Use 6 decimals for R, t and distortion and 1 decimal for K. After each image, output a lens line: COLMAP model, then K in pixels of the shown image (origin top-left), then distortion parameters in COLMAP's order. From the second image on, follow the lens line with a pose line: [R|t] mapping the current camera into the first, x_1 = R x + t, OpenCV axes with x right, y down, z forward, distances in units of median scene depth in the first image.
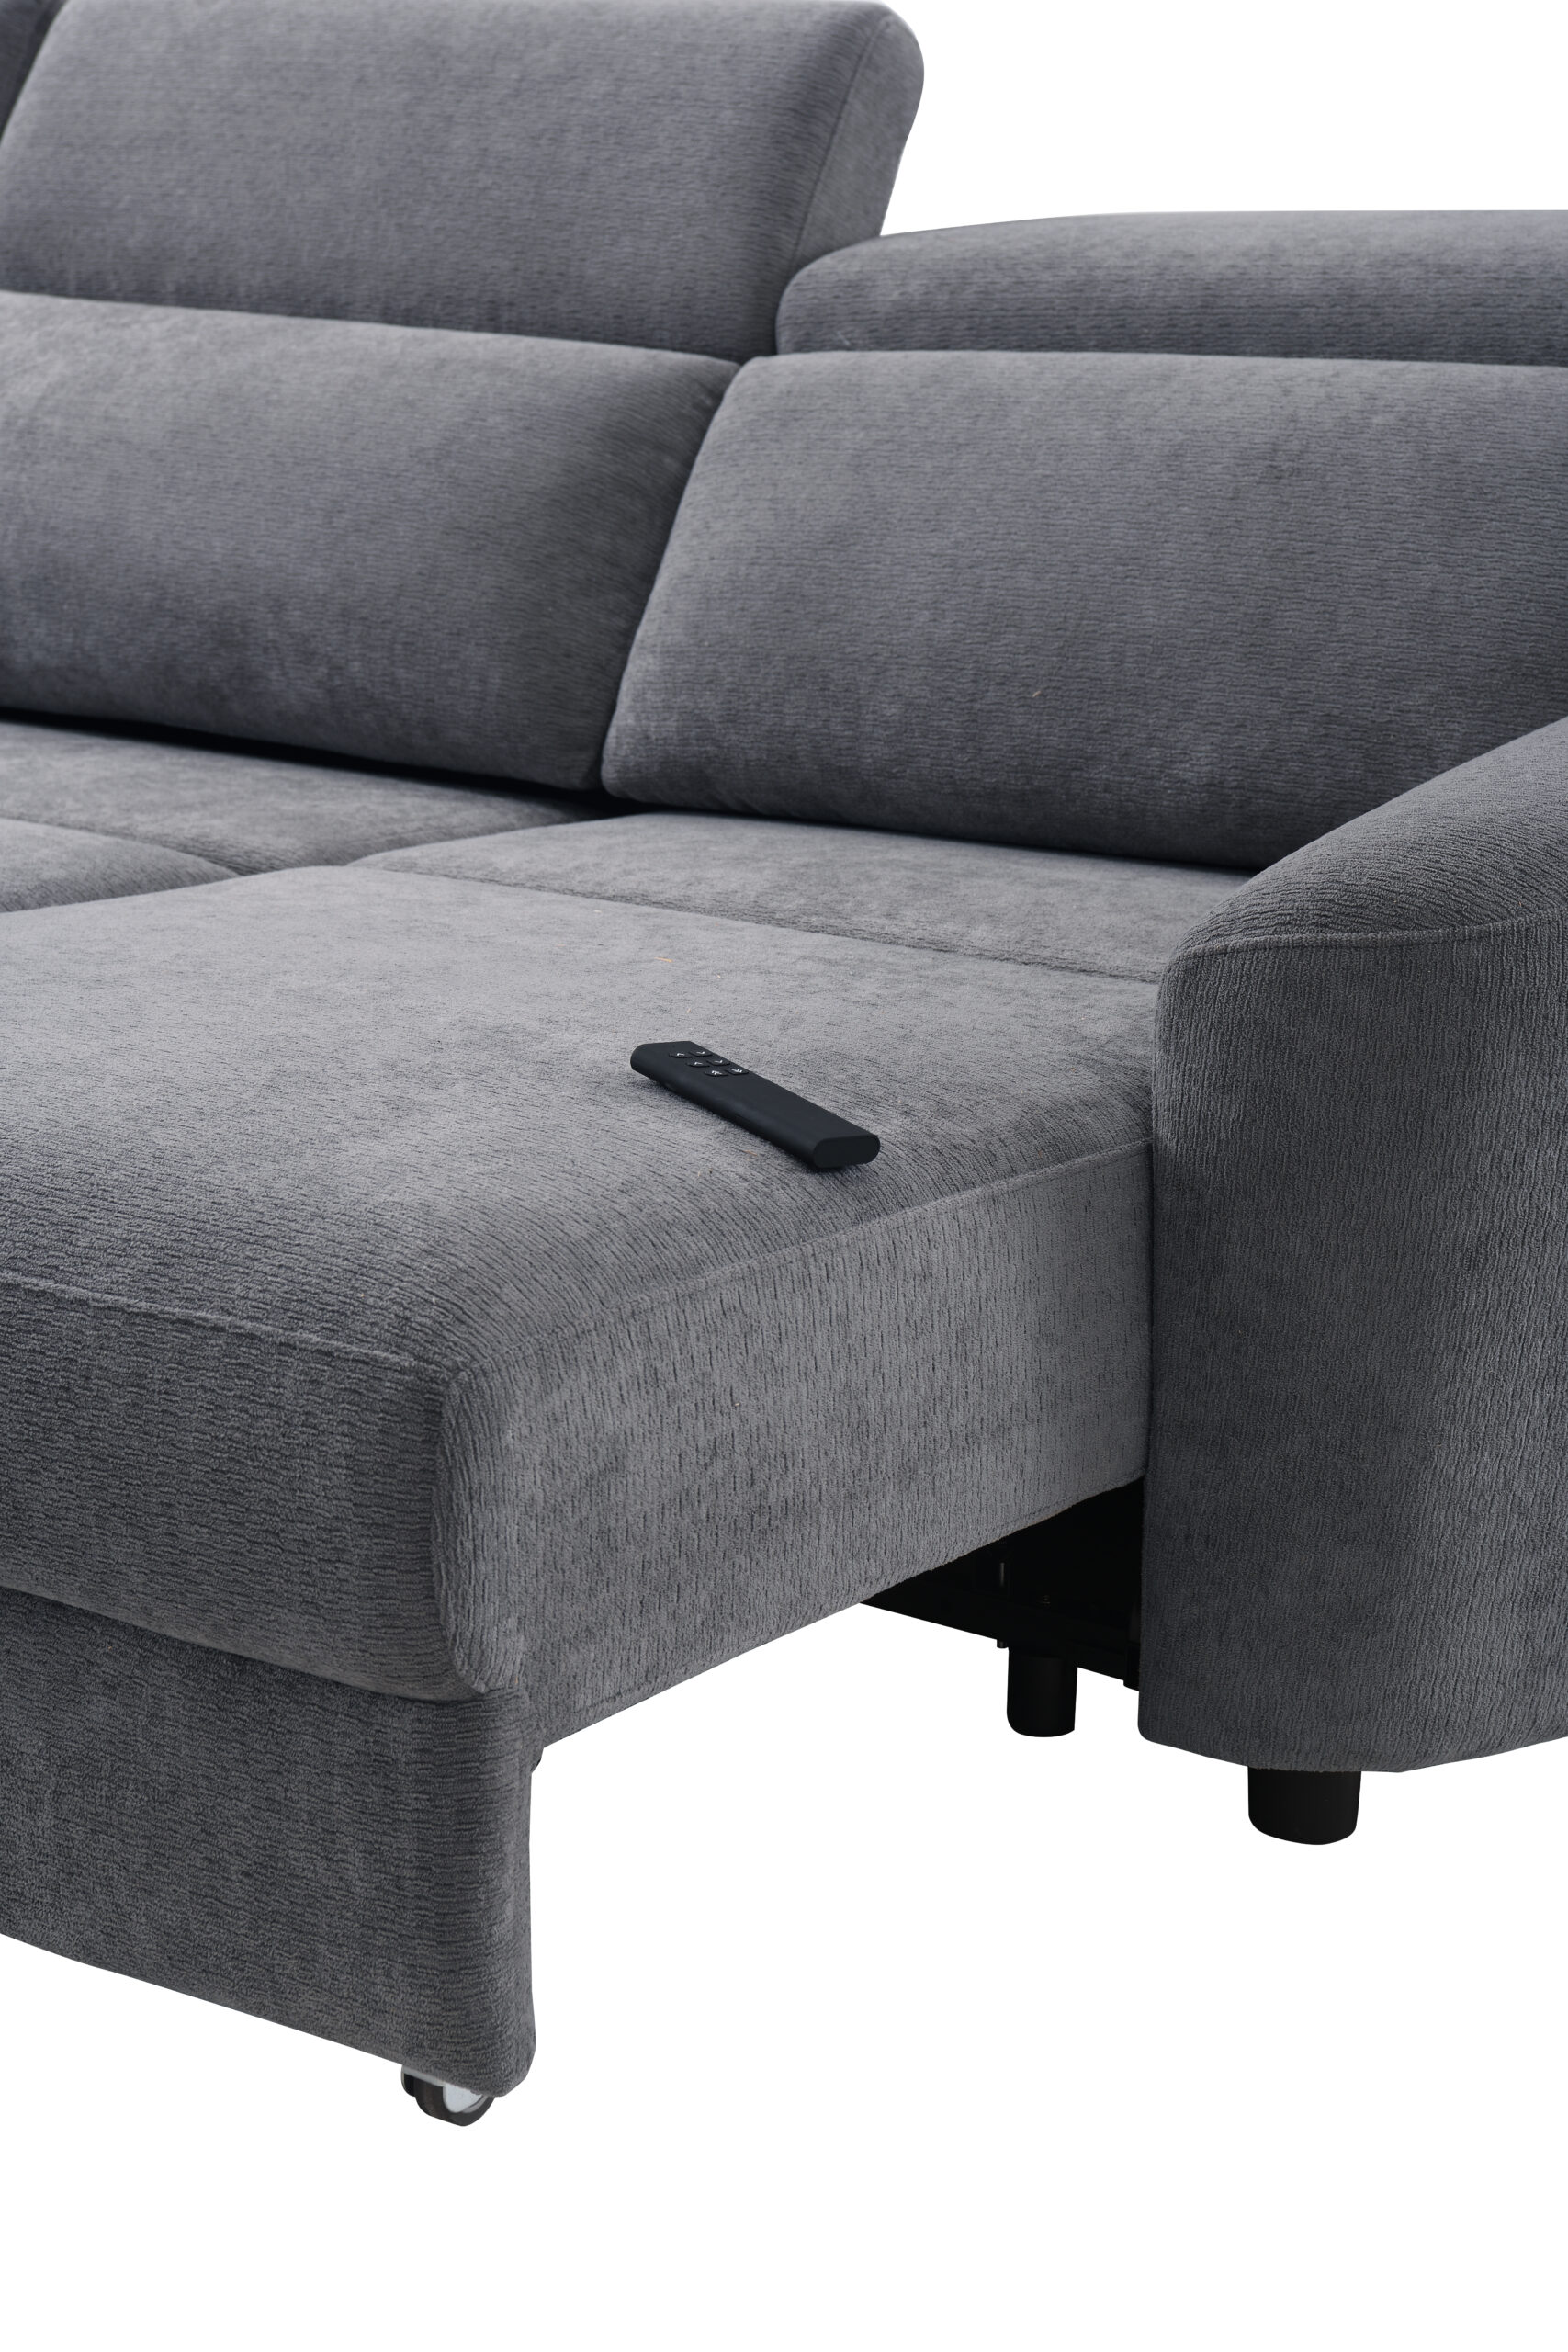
lens RADIAL K [[4498.3, 0, 784.0], [0, 4498.3, 1176.0], [0, 0, 1]] dist [0.060471, 3.150616]
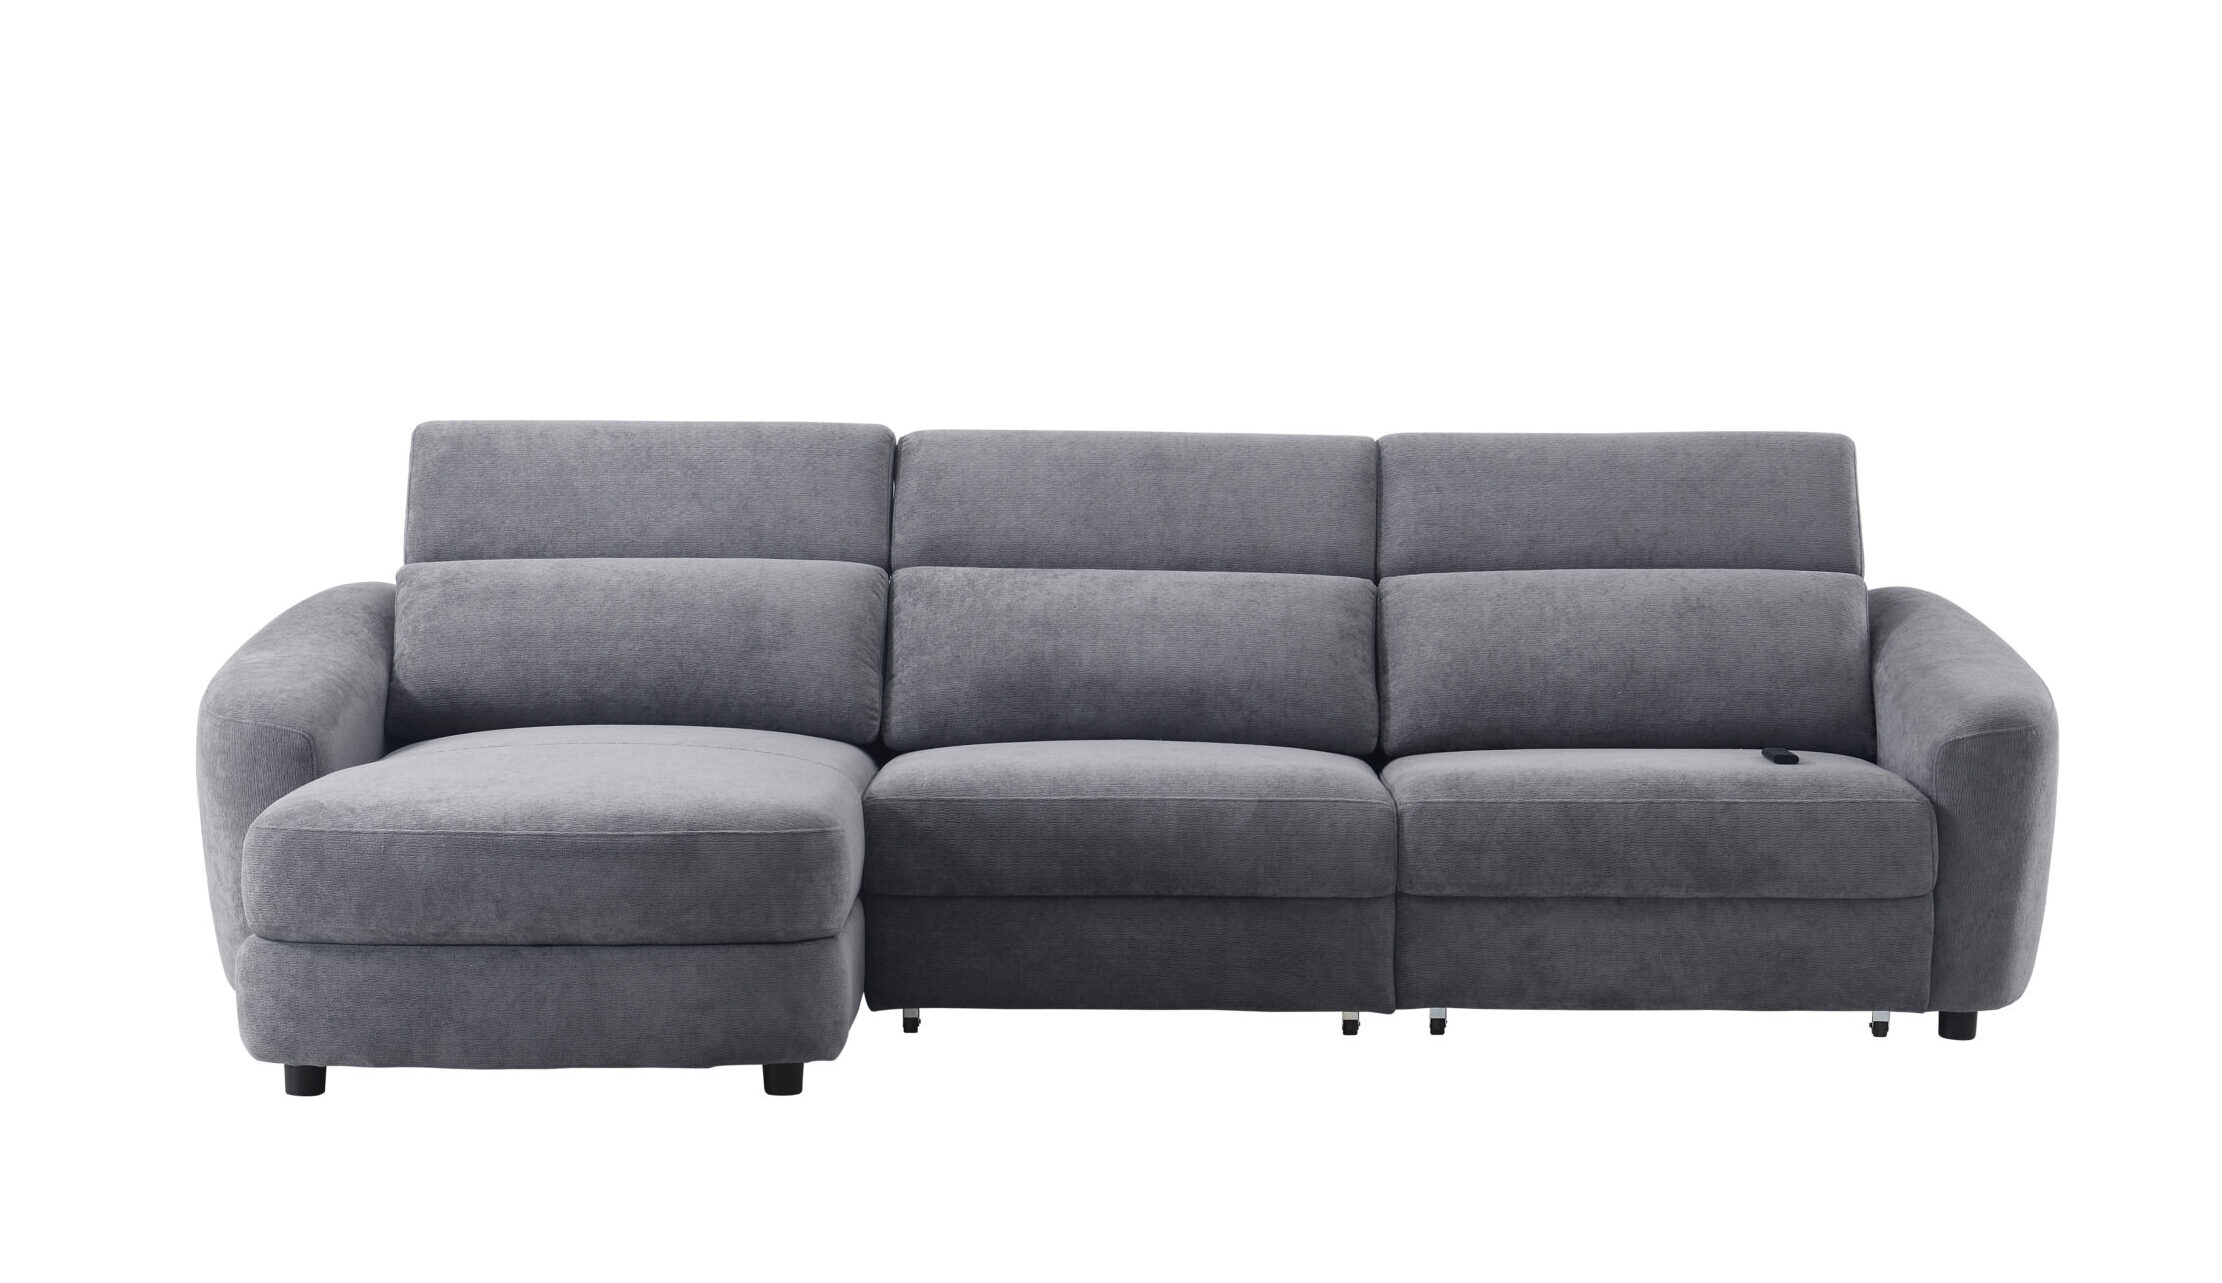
lens RADIAL K [[4805.0, 0, 1111.0], [0, 4805.0, 641.5], [0, 0, 1]] dist [0.200597, 0.052355]
pose [[0.798017, -0.032437, 0.601761, -1.781391], [0.141661, 0.980667, -0.135000, 0.190298], [-0.585748, 0.192978, 0.787184, -0.989335]]
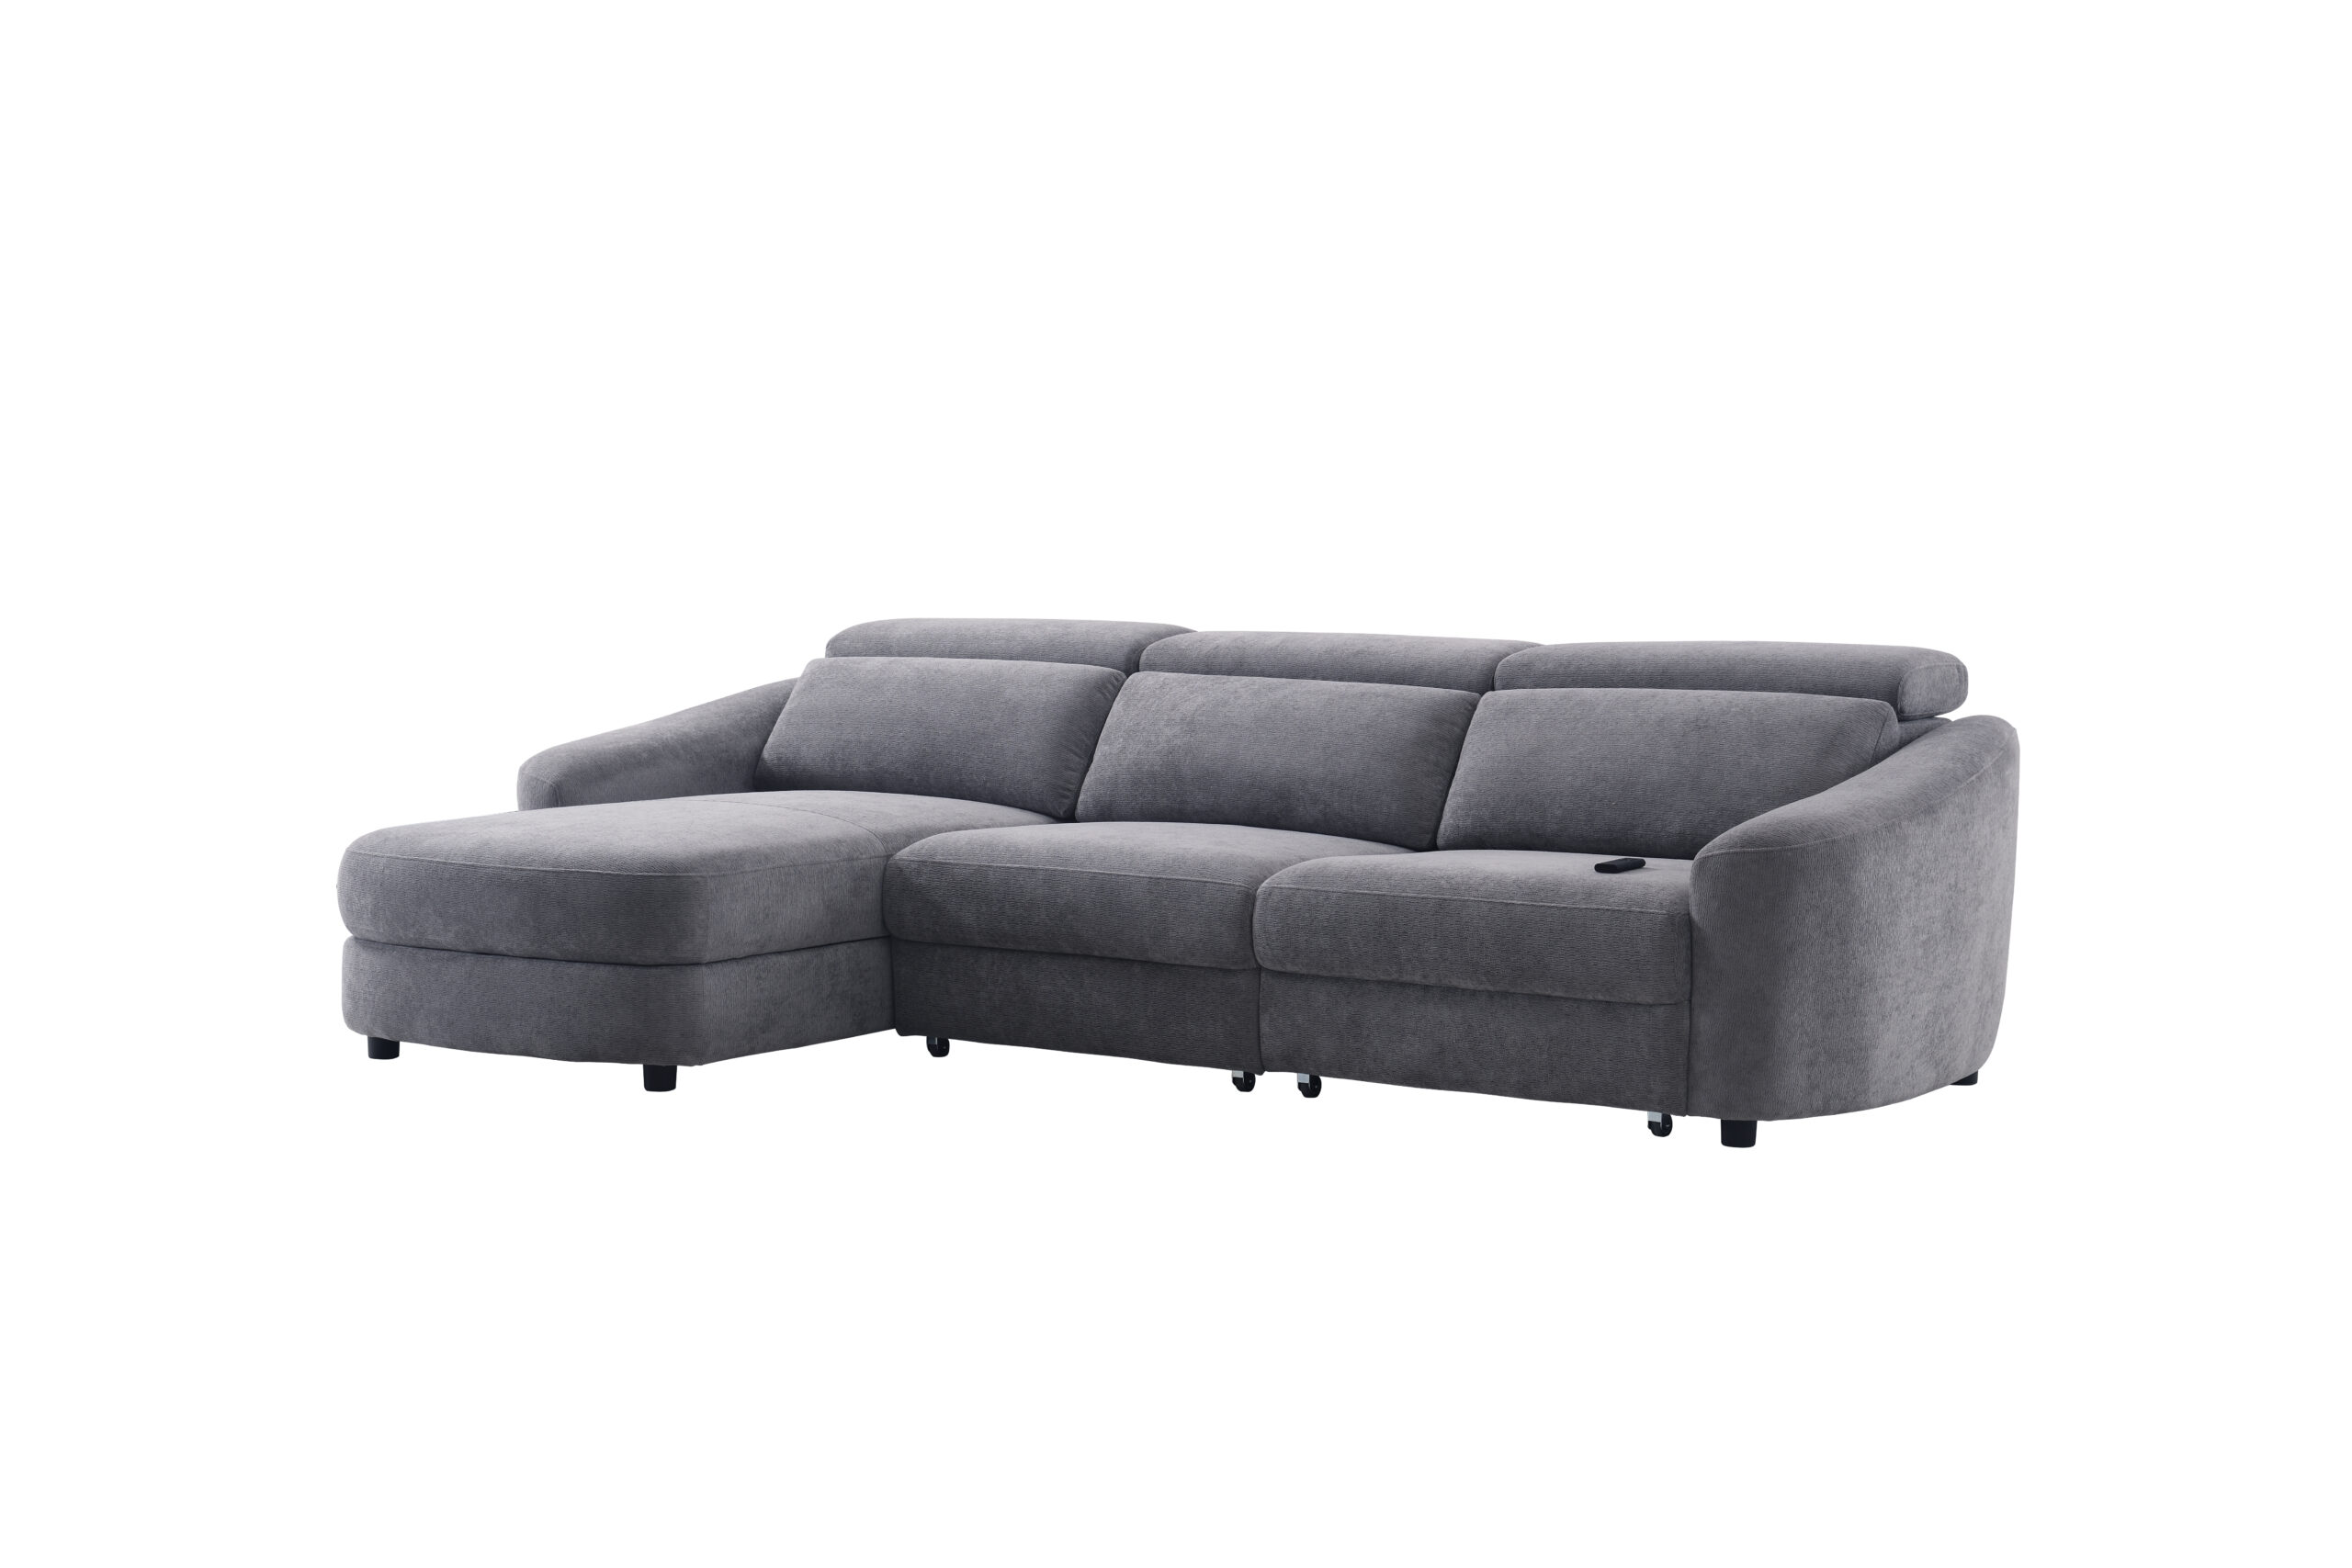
lens RADIAL K [[3825.4, 0, 1176.0], [0, 3825.4, 784.0], [0, 0, 1]] dist [0.213535, 0.013815]
pose [[0.999267, 0.006940, 0.037642, -0.292929], [-0.000186, 0.984295, -0.176533, 0.289356], [-0.038276, 0.176397, 0.983575, -1.283095]]
